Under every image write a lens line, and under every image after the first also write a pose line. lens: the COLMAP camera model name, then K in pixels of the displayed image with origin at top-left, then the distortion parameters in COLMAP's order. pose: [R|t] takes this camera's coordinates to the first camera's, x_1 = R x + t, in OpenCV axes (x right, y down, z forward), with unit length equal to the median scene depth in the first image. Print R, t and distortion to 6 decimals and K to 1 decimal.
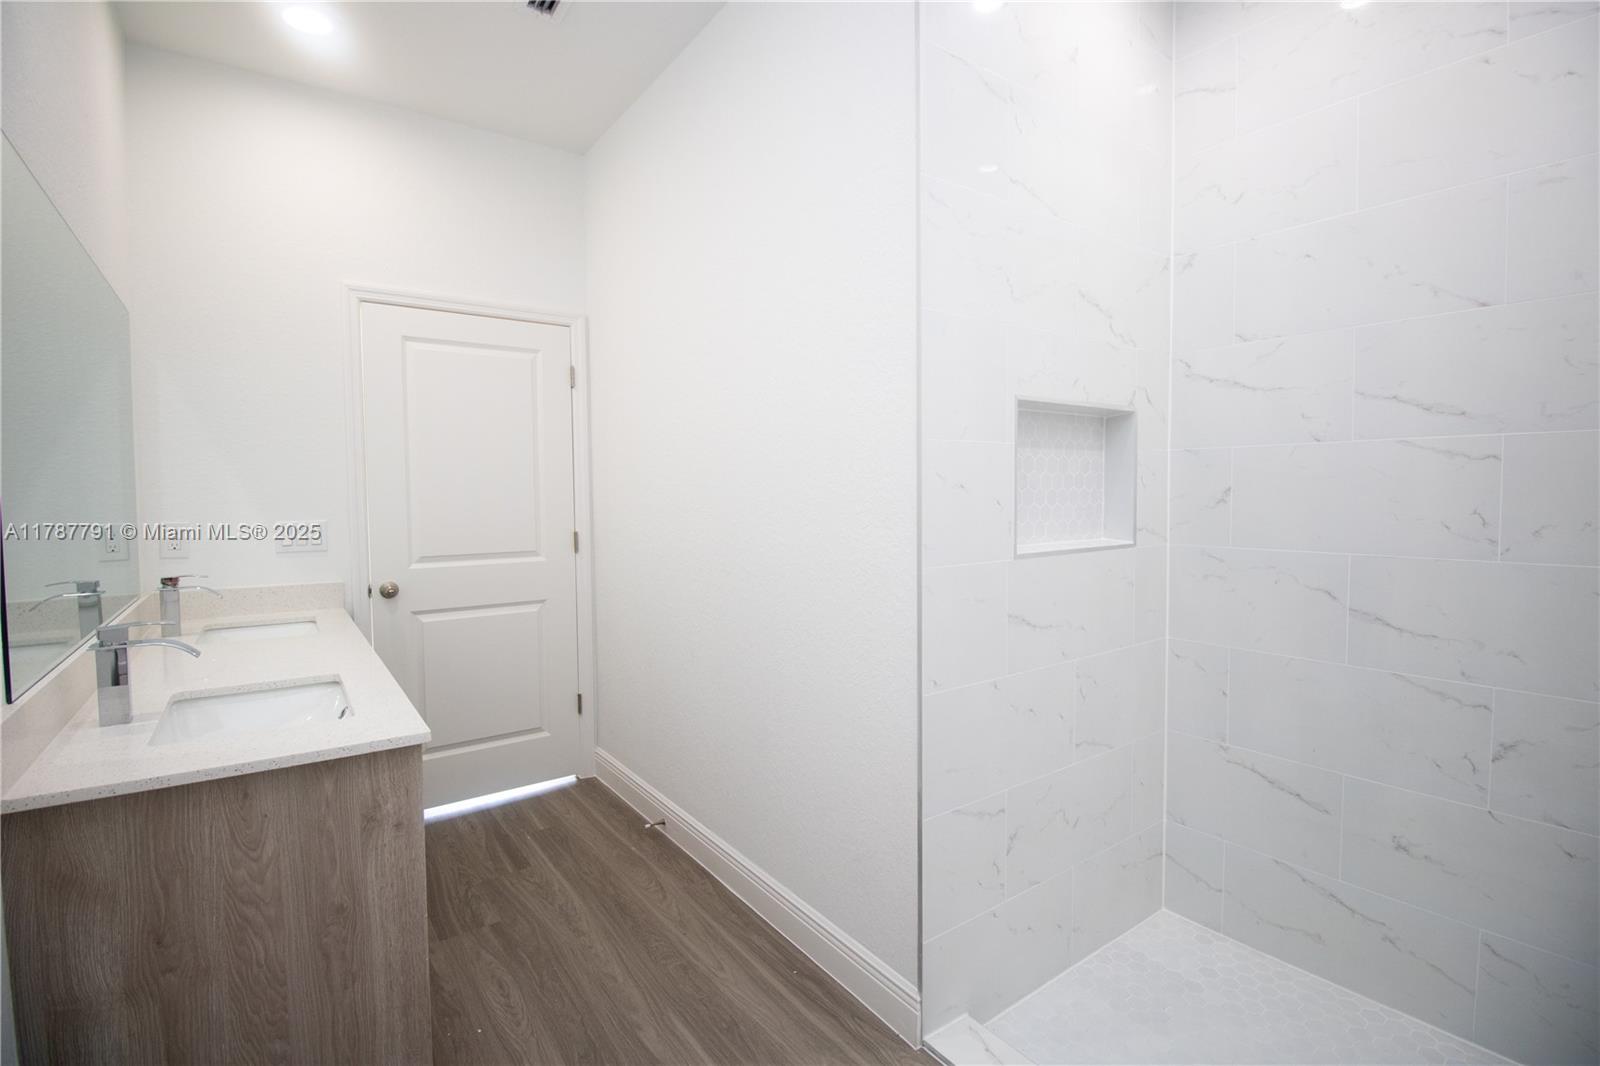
lens RADIAL K [[739.5, 0, 793.7], [0, 739.5, 528.4], [0, 0, 1]] dist [0.000545, -0.012876]
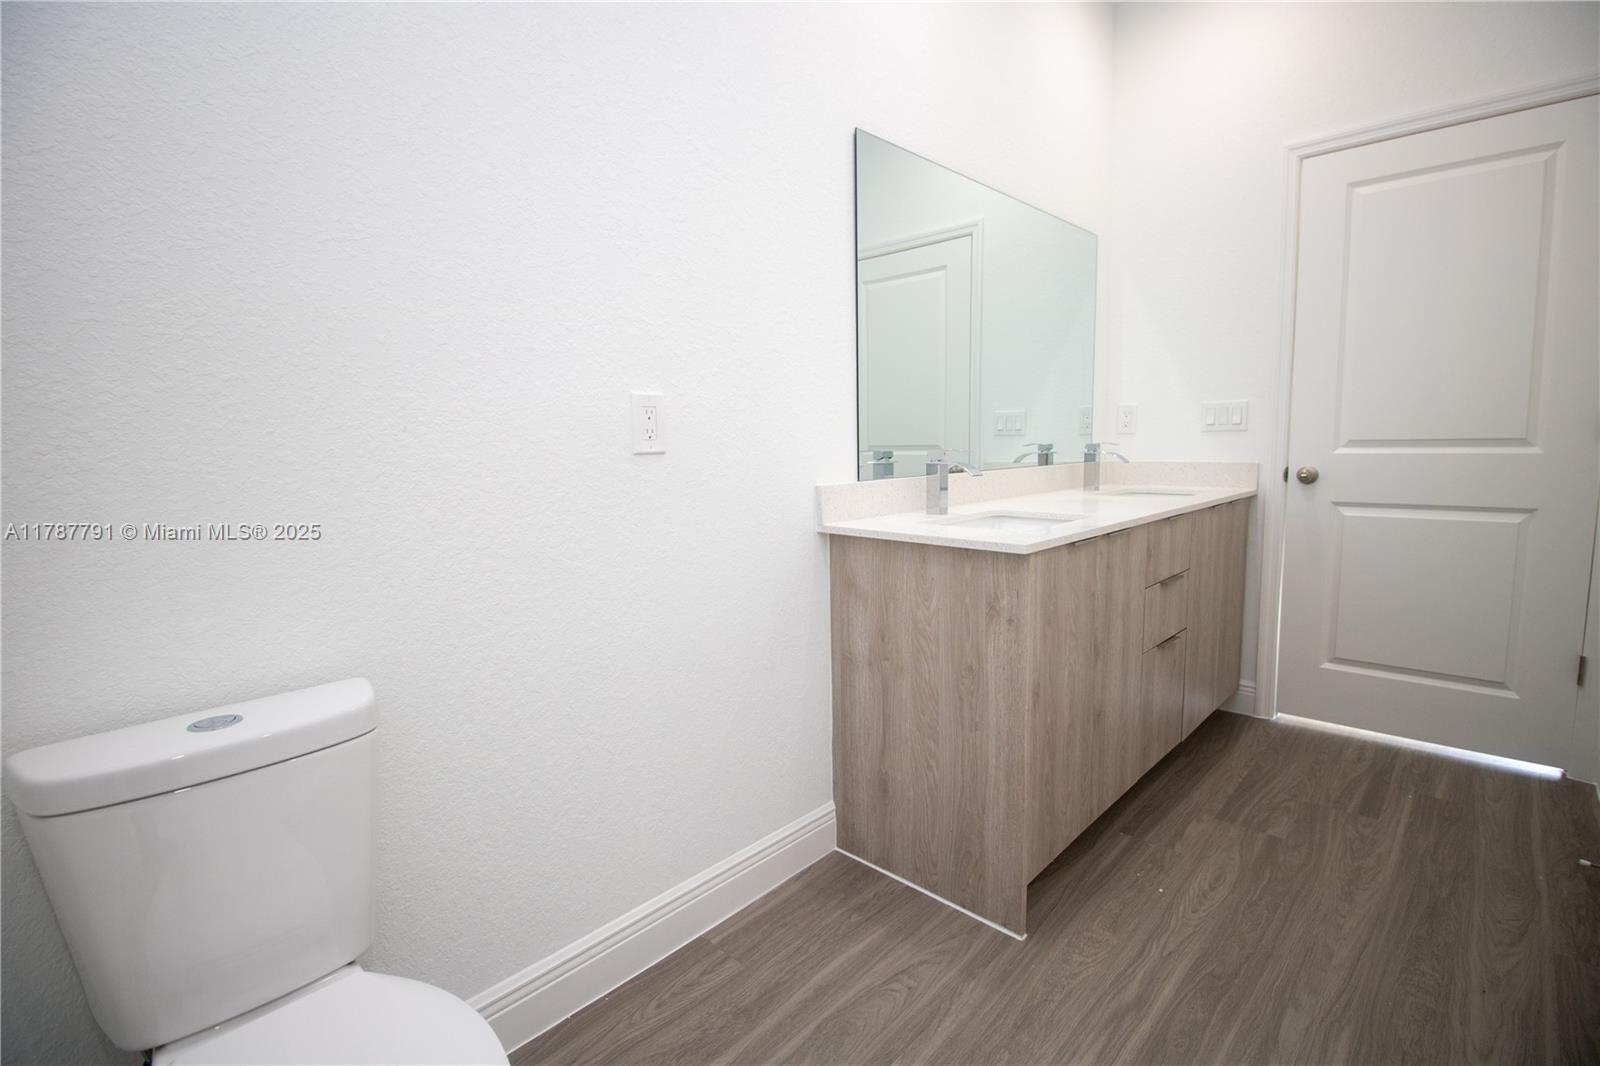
lens RADIAL K [[739.5, 0, 793.7], [0, 739.5, 528.4], [0, 0, 1]] dist [0.000545, -0.012876]
pose [[0.174251, 0.121035, -0.977234, 0.392560], [-0.026147, 0.992636, 0.118280, 0.090749], [0.984354, 0.004942, 0.176133, 0.326759]]
